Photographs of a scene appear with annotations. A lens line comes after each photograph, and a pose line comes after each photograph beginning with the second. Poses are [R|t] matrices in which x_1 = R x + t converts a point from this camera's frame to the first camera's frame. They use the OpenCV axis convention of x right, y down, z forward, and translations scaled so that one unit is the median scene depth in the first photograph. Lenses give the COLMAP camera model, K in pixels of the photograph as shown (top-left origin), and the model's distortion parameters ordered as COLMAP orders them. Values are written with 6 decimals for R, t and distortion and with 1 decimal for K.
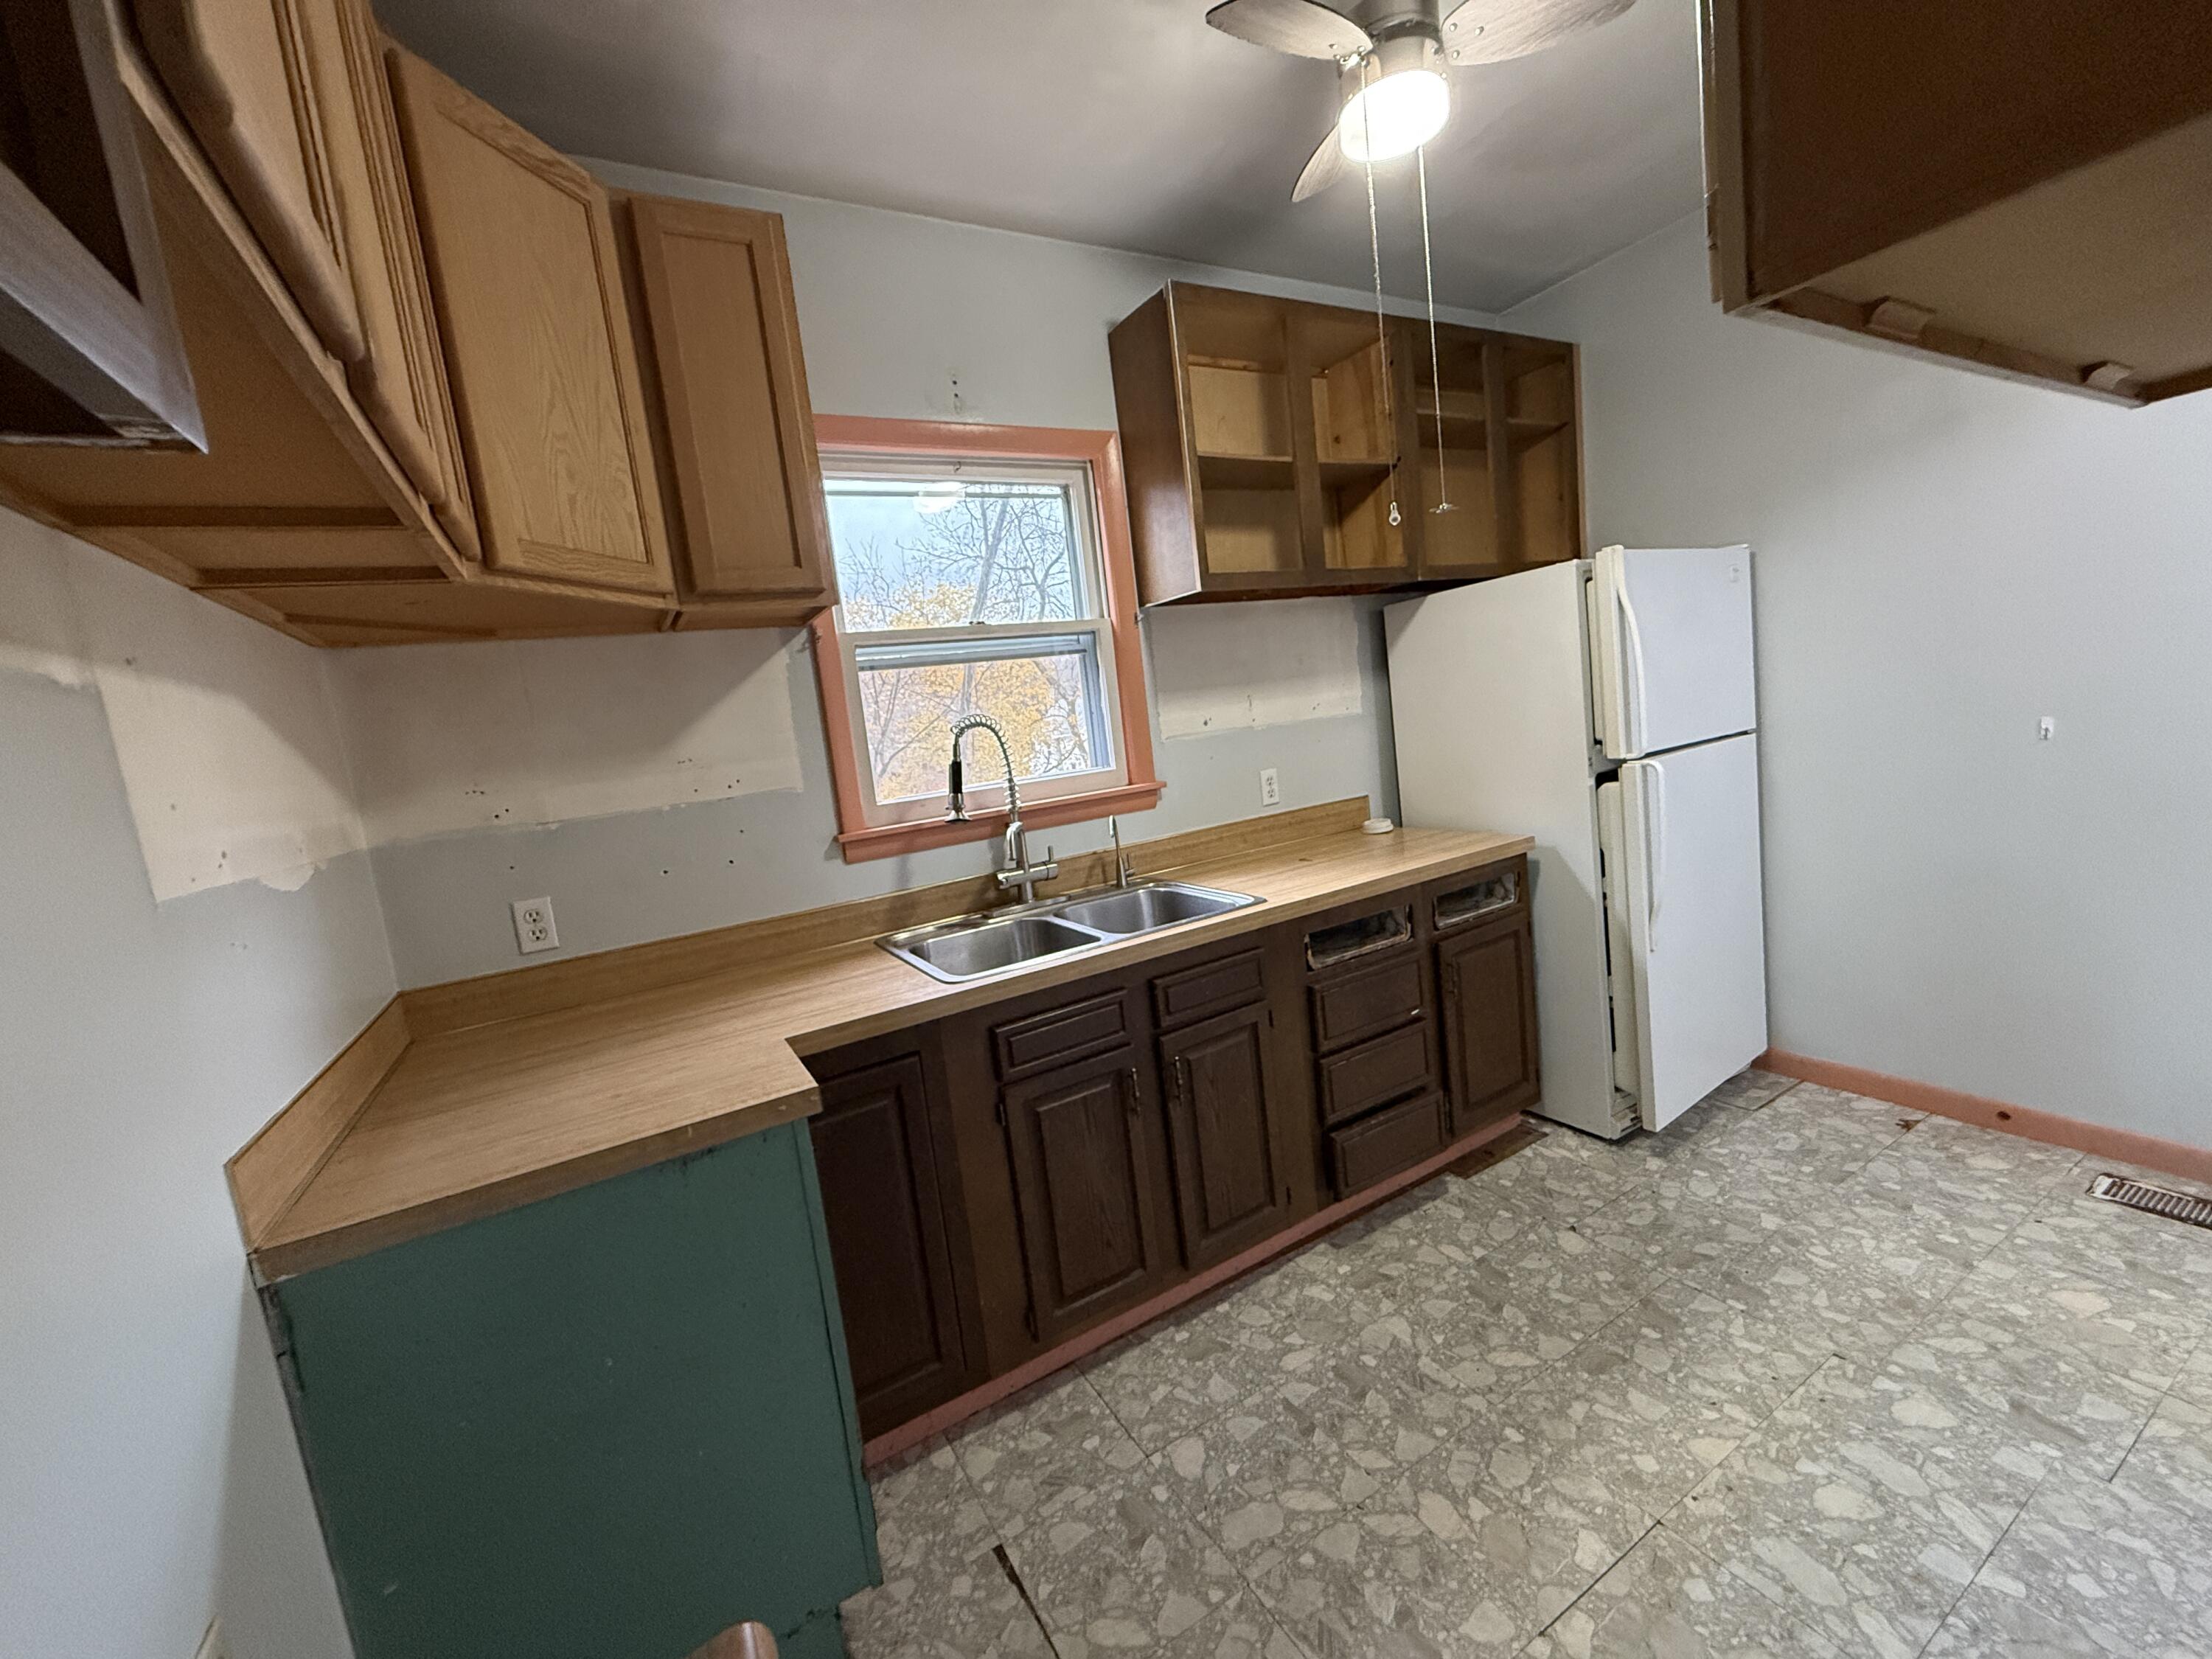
lens RADIAL K [[879.0, 0, 1100.8], [0, 879.0, 822.2], [0, 0, 1]] dist [0.000321, -0.000135]
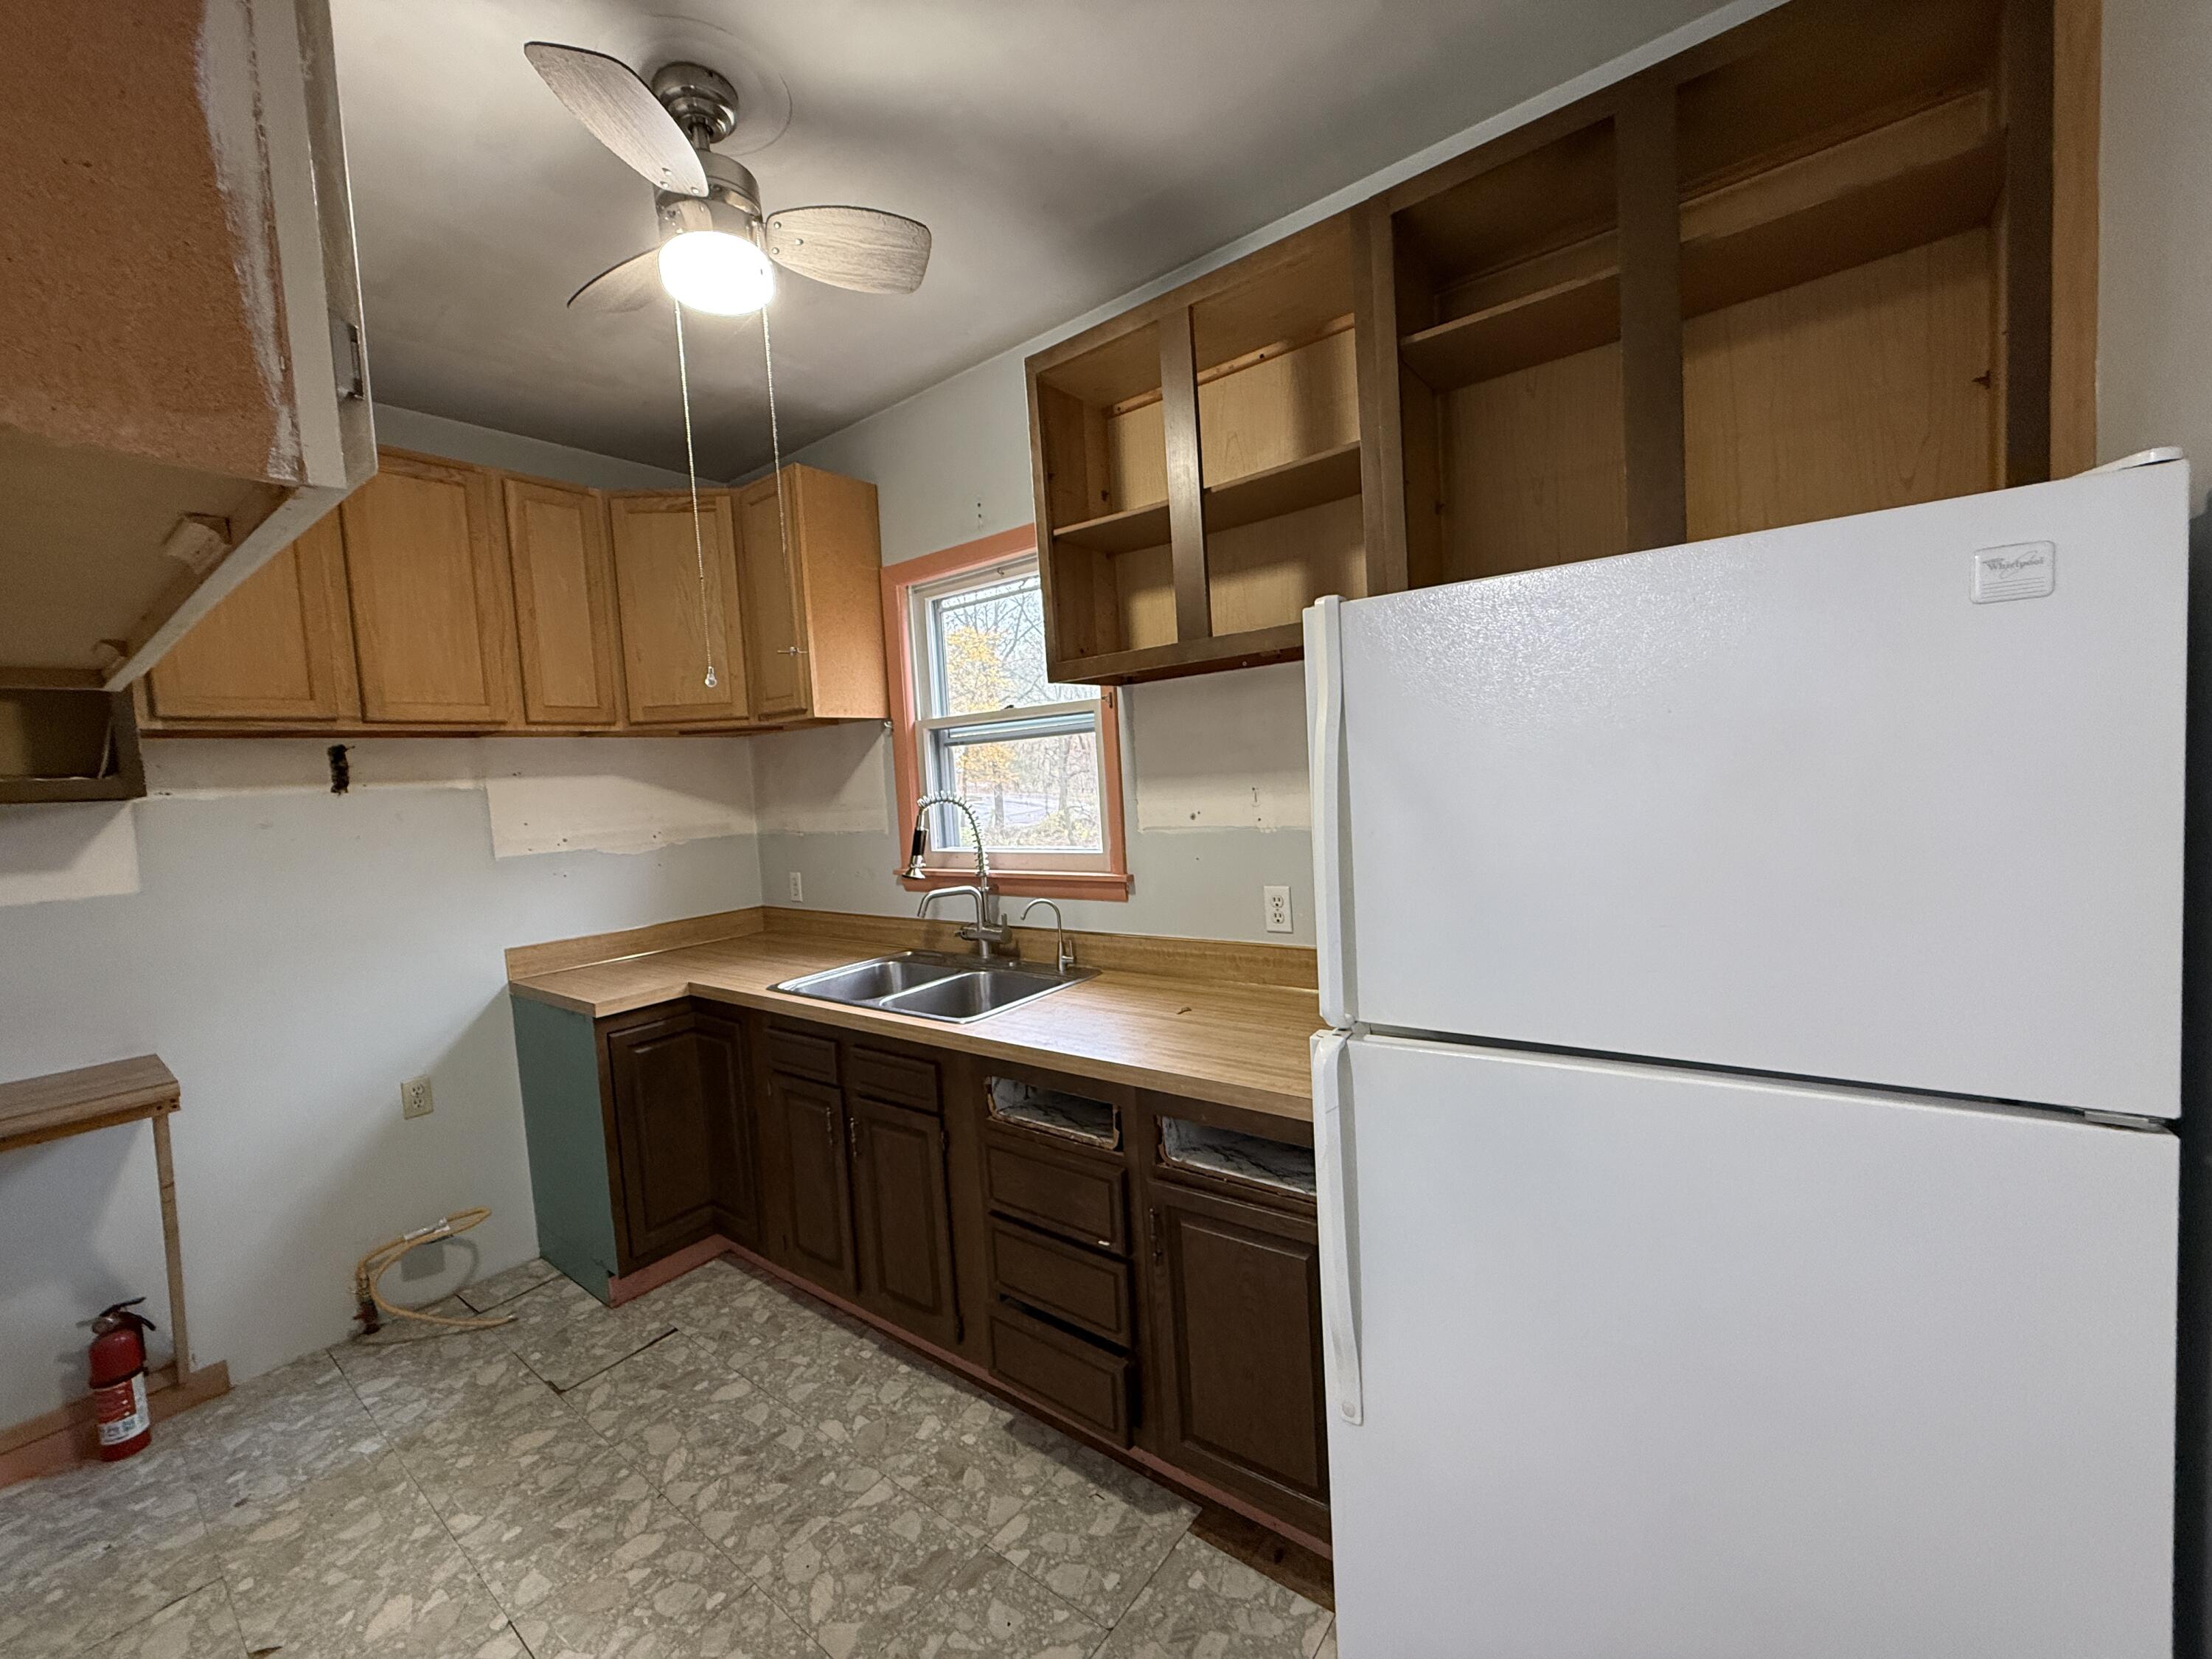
lens RADIAL K [[879.0, 0, 1097.6], [0, 879.0, 827.9], [0, 0, 1]] dist [0.000321, -0.000135]
pose [[0.387945, 0.151091, -0.909214, 1.217322], [-0.090595, 0.987946, 0.125519, -0.285683], [0.917219, 0.033675, 0.396956, 0.839566]]
